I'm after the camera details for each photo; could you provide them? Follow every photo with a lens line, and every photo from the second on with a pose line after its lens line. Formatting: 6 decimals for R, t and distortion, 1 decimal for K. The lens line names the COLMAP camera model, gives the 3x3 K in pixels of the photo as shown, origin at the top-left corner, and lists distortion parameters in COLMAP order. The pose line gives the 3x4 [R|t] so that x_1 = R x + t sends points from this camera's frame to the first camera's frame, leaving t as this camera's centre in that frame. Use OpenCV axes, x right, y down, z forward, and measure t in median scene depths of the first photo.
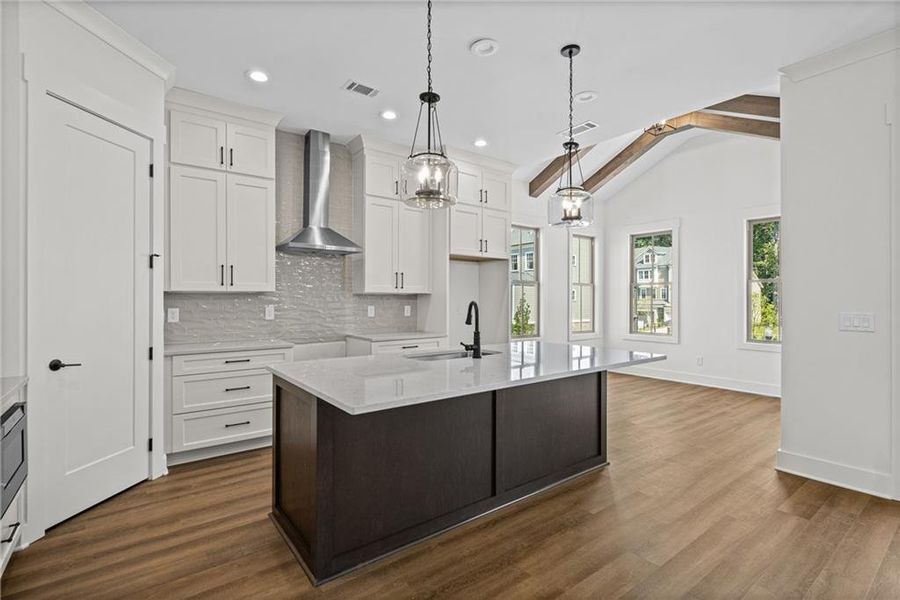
lens RADIAL K [[399.8, 0, 450.7], [0, 399.8, 292.0], [0, 0, 1]] dist [0.004147, -0.000388]
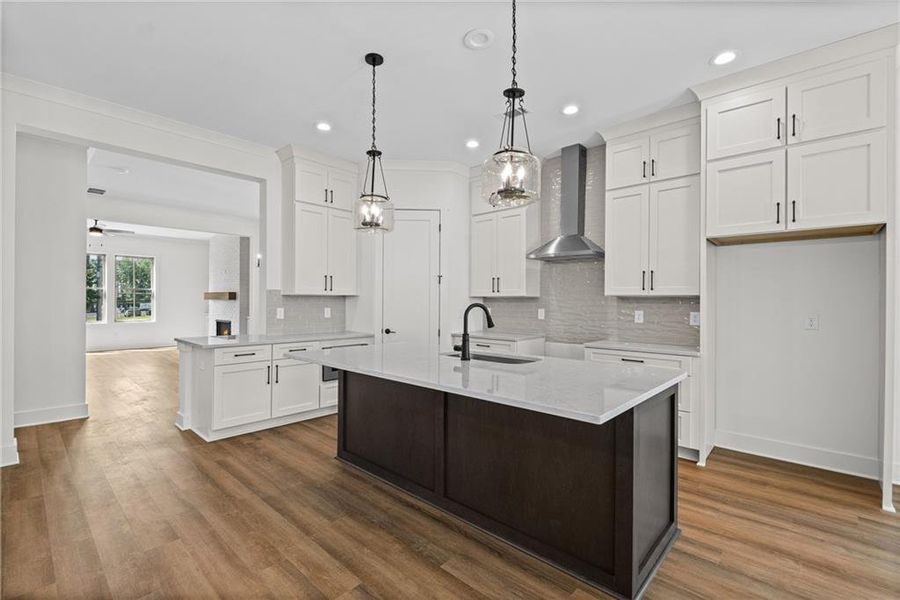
lens RADIAL K [[399.8, 0, 456.9], [0, 399.8, 304.9], [0, 0, 1]] dist [0.004147, -0.000388]
pose [[0.205809, 0.007228, -0.978565, 1.165672], [0.007536, 0.999931, 0.008971, 0.023330], [0.978563, -0.009221, 0.205741, 0.888105]]
